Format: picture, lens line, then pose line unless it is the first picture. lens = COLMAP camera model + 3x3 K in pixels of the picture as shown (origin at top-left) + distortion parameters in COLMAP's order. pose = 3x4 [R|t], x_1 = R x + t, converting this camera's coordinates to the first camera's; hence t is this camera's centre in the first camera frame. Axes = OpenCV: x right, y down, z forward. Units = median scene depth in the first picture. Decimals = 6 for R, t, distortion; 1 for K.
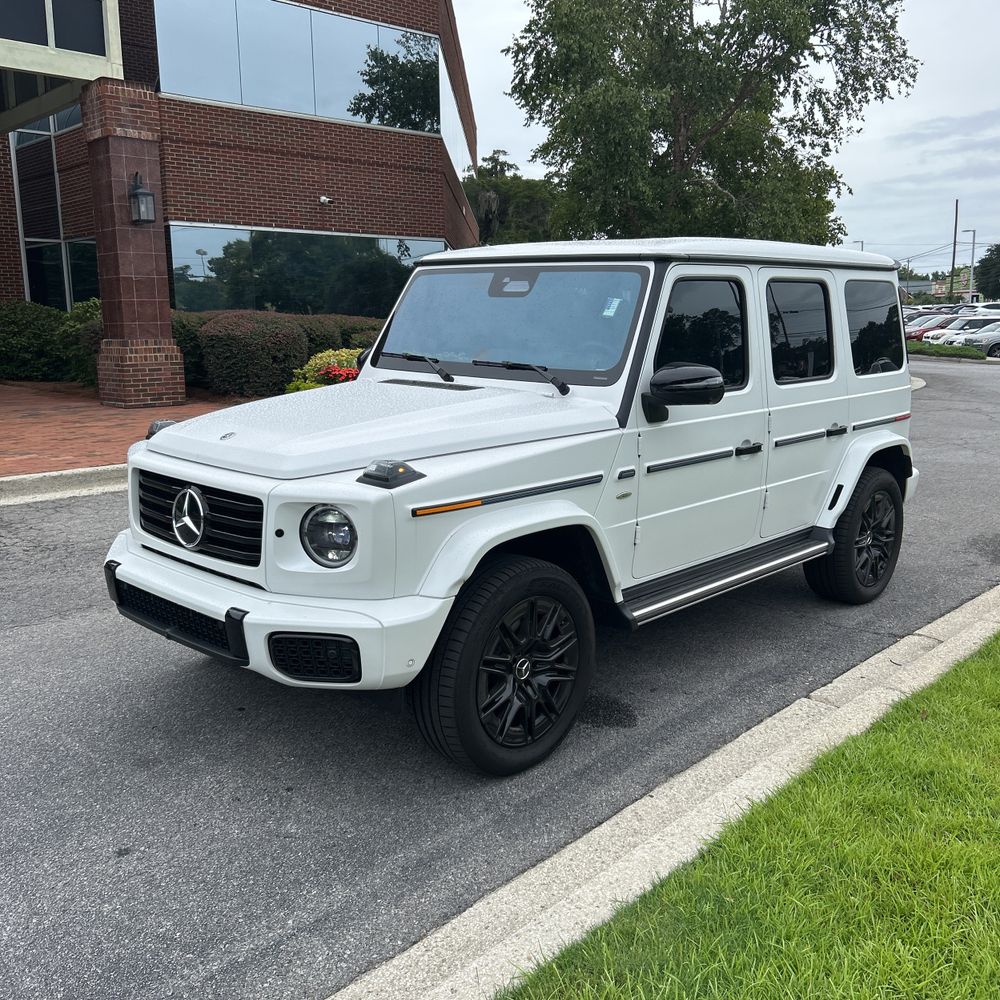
lens RADIAL K [[1025.7, 0, 500.5], [0, 1025.7, 469.2], [0, 0, 1]] dist [-0.052942, 0.211565]
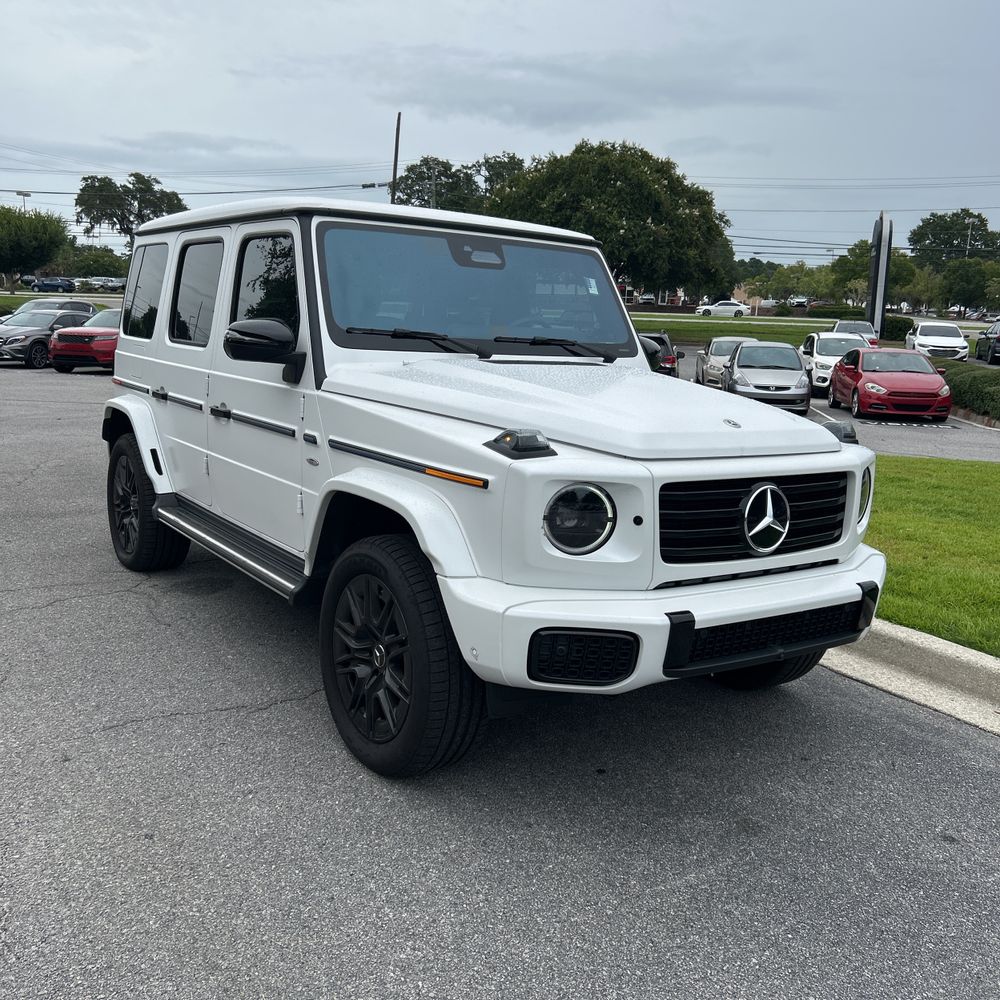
lens RADIAL K [[1011.6, 0, 500.0], [0, 1011.6, 500.0], [0, 0, 1]] dist [0.030465, -0.014250]
pose [[0.200612, -0.164063, 0.965835, -1.130316], [0.116190, 0.982904, 0.142829, -0.112072], [-0.972756, 0.083567, 0.216245, 0.994107]]
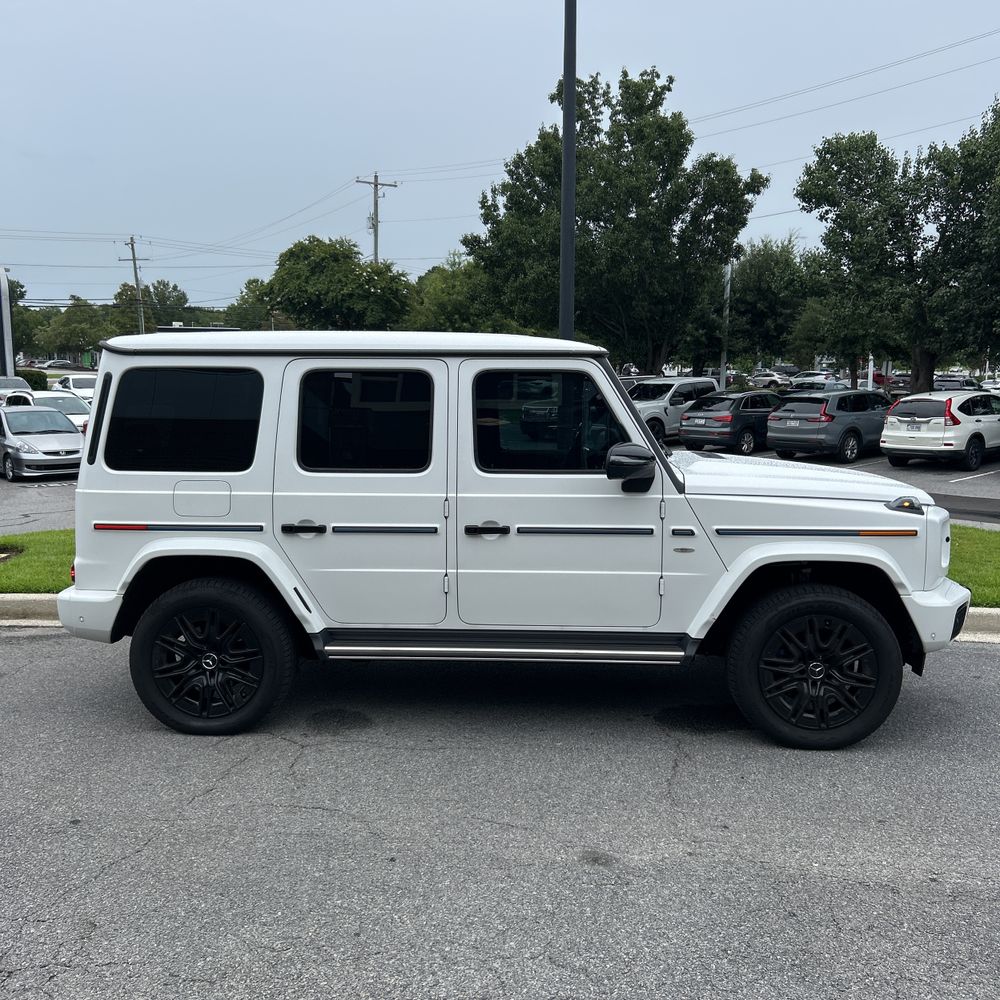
lens RADIAL K [[989.8, 0, 501.3], [0, 989.8, 483.2], [0, 0, 1]] dist [0.088222, -0.168565]
pose [[-0.649233, -0.075089, 0.756874, -0.993262], [0.124847, 0.971096, 0.203433, -0.386408], [-0.750273, 0.226569, -0.621093, 2.284178]]
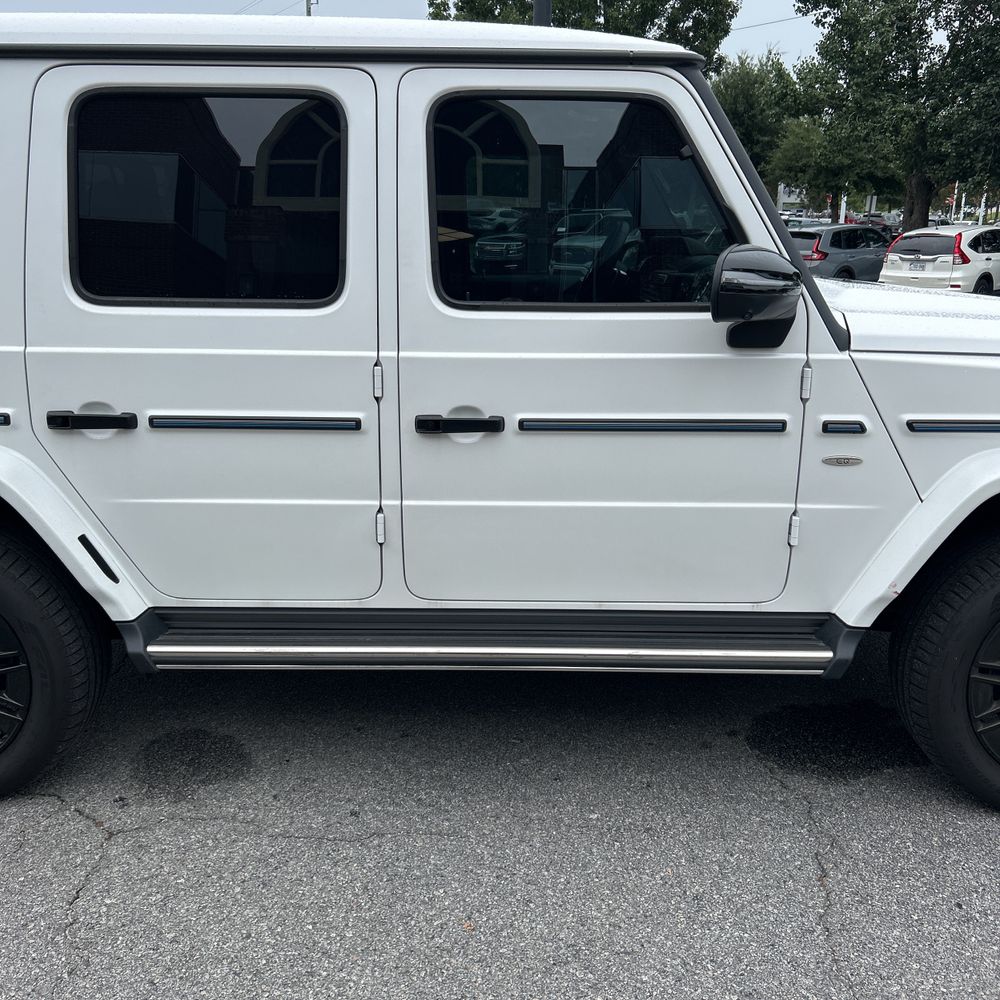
lens RADIAL K [[989.8, 0, 501.3], [0, 989.8, 483.2], [0, 0, 1]] dist [0.088222, -0.168565]
pose [[-0.687403, -0.185483, 0.702192, -0.519914], [0.112335, 0.928050, 0.355112, -0.266148], [-0.717536, 0.322986, -0.617108, 1.925961]]
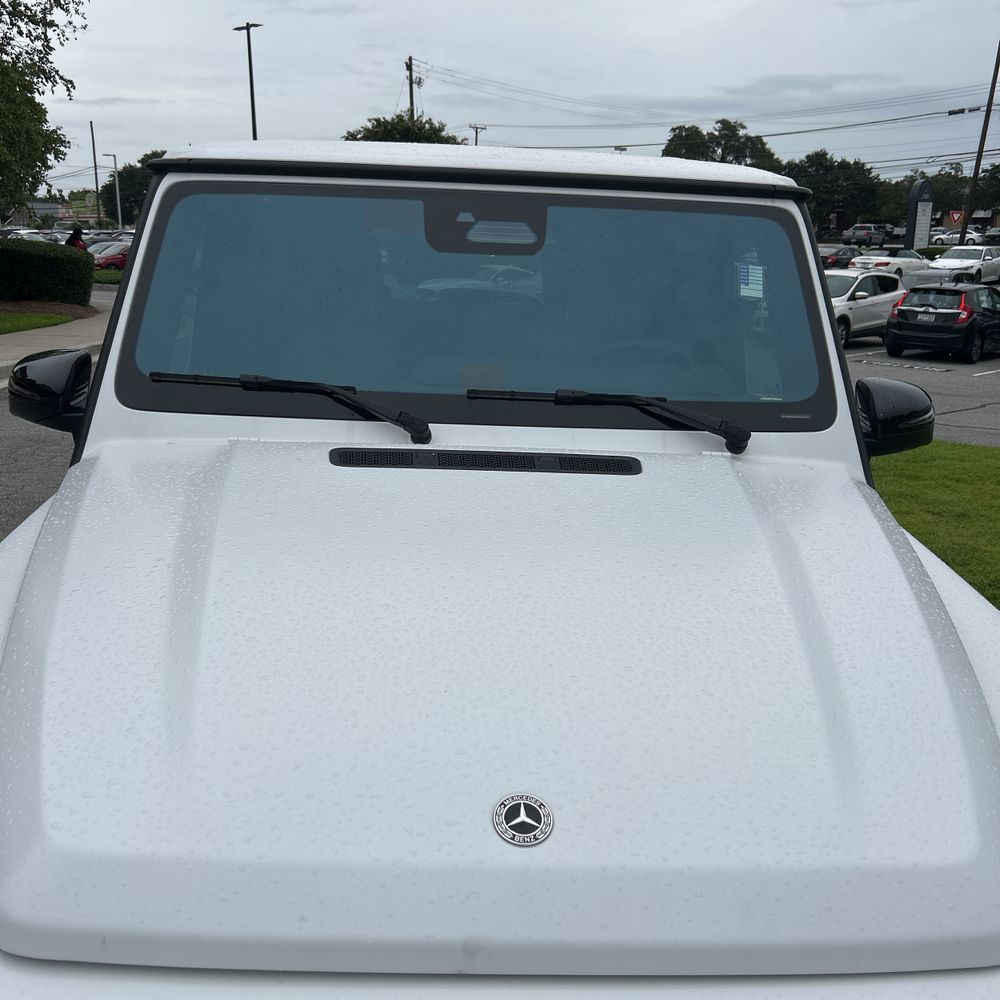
lens RADIAL K [[1016.0, 0, 496.6], [0, 1016.0, 481.5], [0, 0, 1]] dist [0.014764, 0.002996]
pose [[0.690355, -0.145678, 0.708652, -0.434791], [0.085323, 0.989076, 0.120204, -0.146372], [-0.718422, -0.022520, 0.695243, 0.812141]]
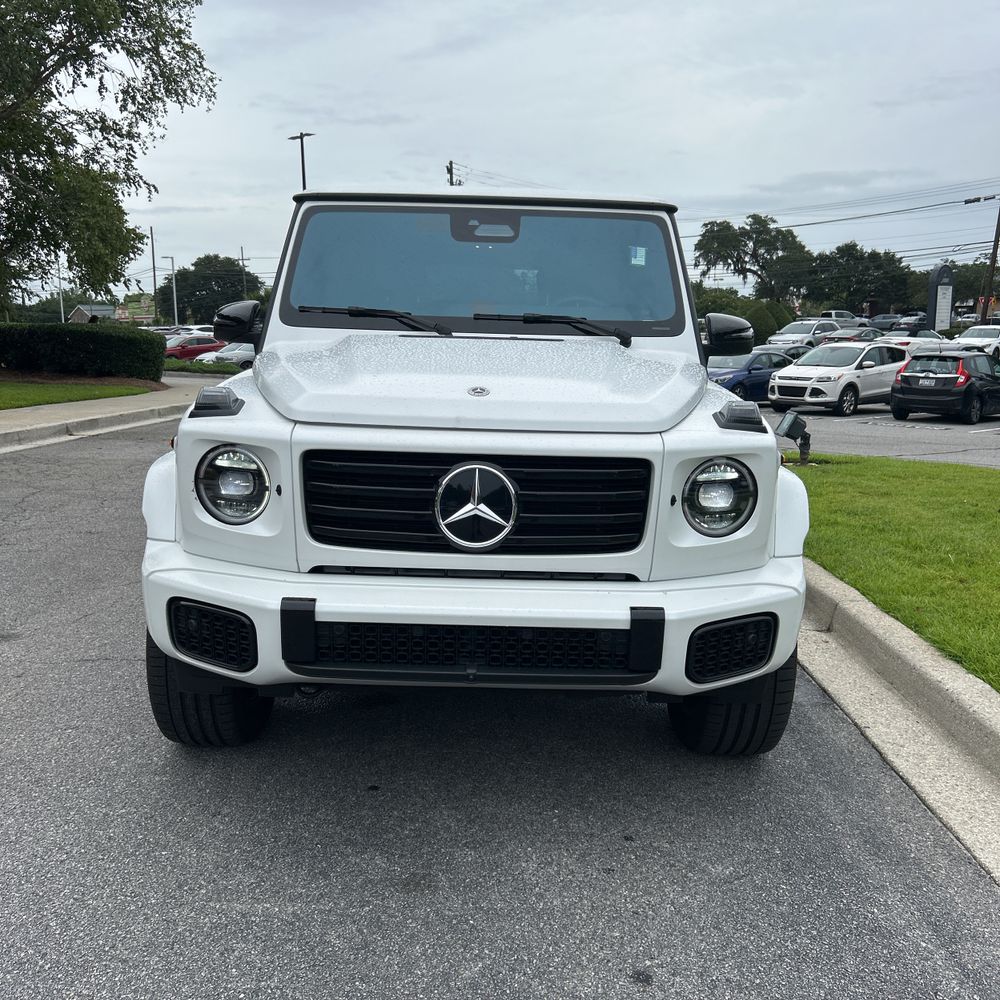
lens RADIAL K [[1018.5, 0, 500.0], [0, 1018.5, 500.0], [0, 0, 1]] dist [0.029902, -0.019299]
pose [[0.715964, -0.097527, 0.691292, -0.741188], [0.094751, 0.994607, 0.042185, 0.015206], [-0.691678, 0.035298, 0.721343, 0.471925]]
